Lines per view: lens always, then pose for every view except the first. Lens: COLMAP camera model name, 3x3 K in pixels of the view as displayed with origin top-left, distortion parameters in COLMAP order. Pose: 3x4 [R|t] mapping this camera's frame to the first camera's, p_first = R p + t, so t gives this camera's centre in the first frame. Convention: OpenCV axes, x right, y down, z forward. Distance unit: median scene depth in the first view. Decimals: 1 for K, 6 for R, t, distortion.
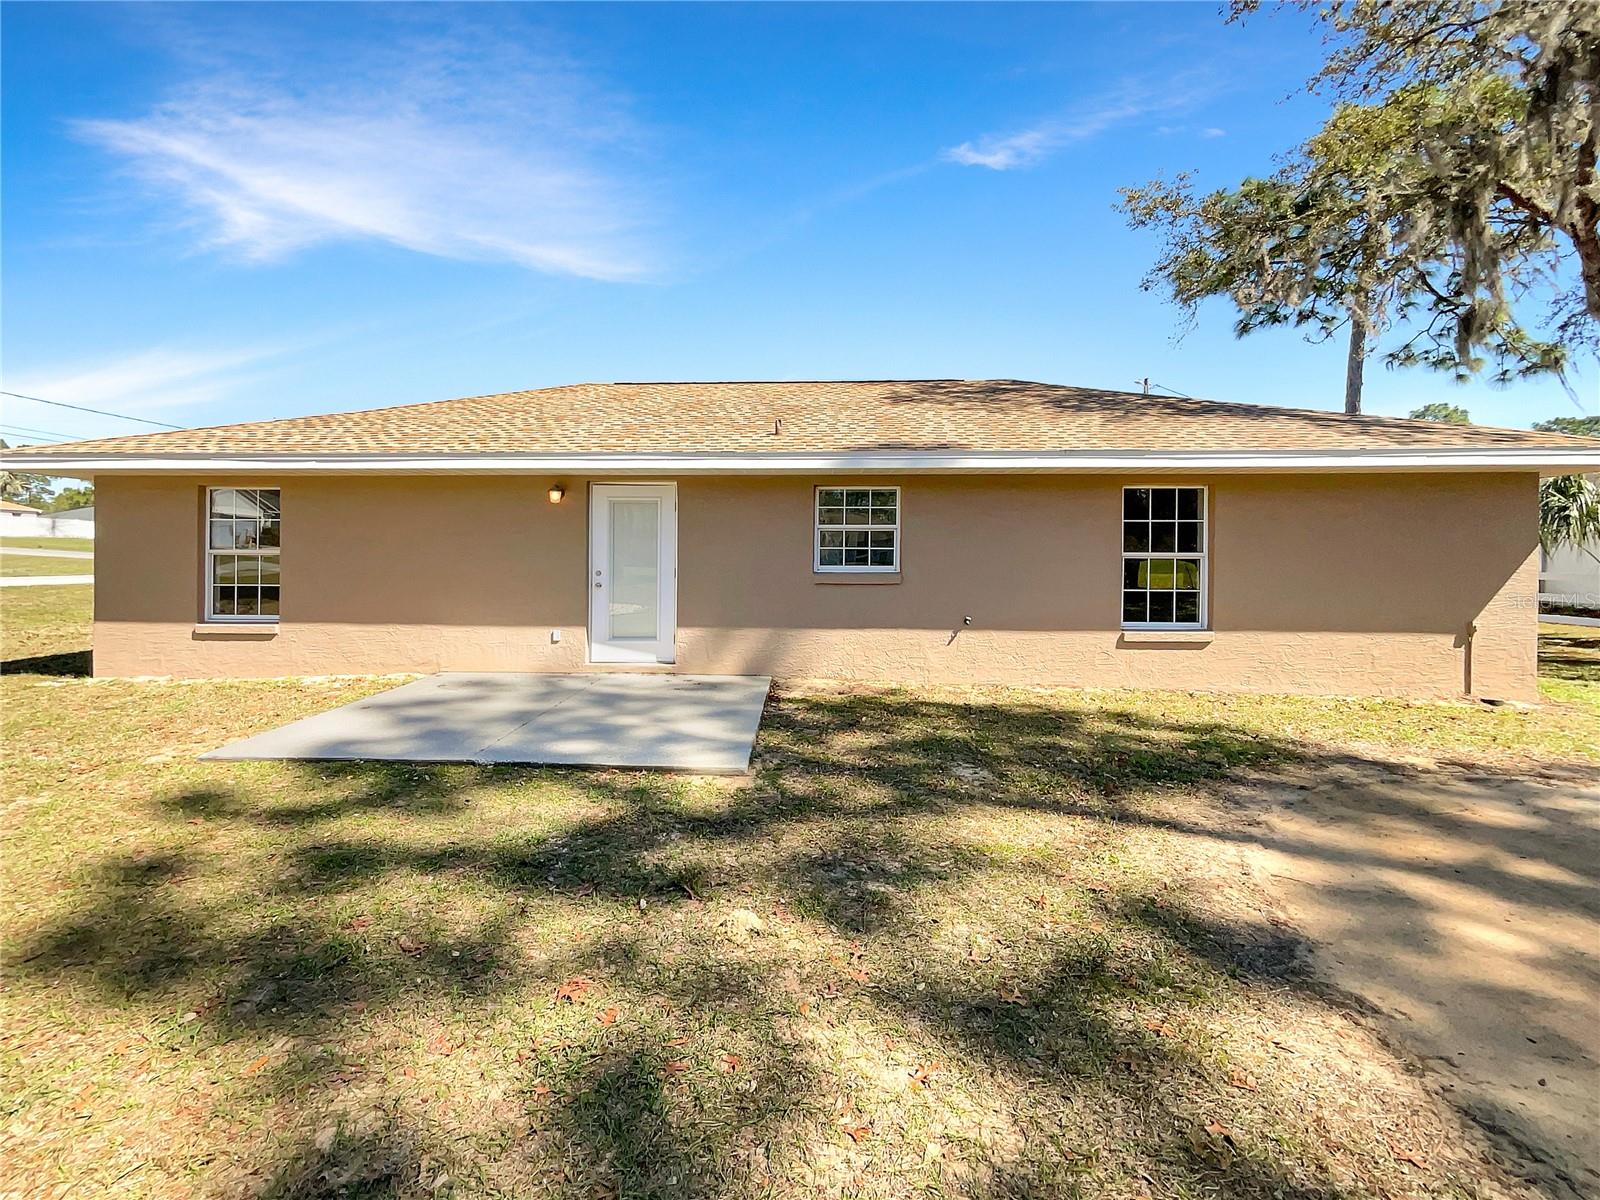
lens RADIAL K [[584.6, 0, 800.0], [0, 584.6, 600.0], [0, 0, 1]] dist [0.003050, -0.000589]
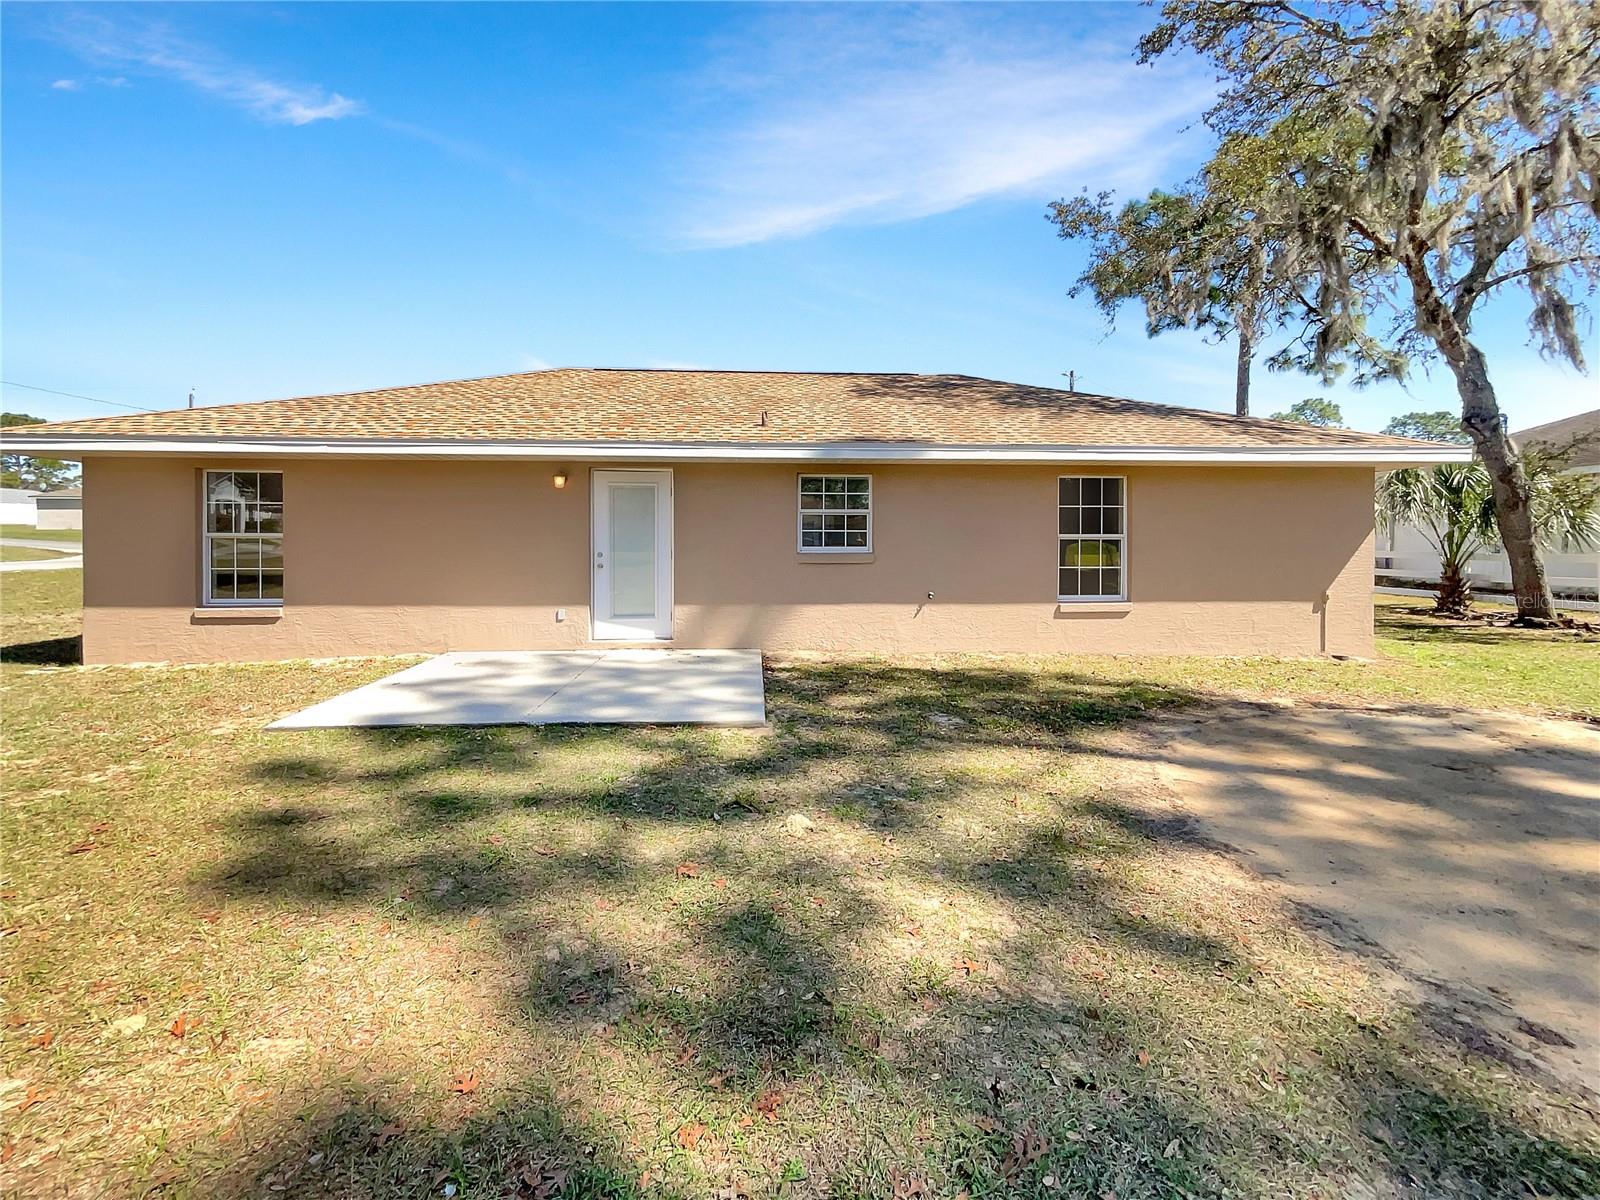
lens RADIAL K [[662.1, 0, 801.2], [0, 662.1, 602.3], [0, 0, 1]] dist [0.001372, 0.000586]
pose [[0.987844, -0.018167, 0.154385, -0.169569], [0.015589, 0.999718, 0.017889, 0.023530], [-0.154666, -0.015265, 0.987849, -0.231859]]
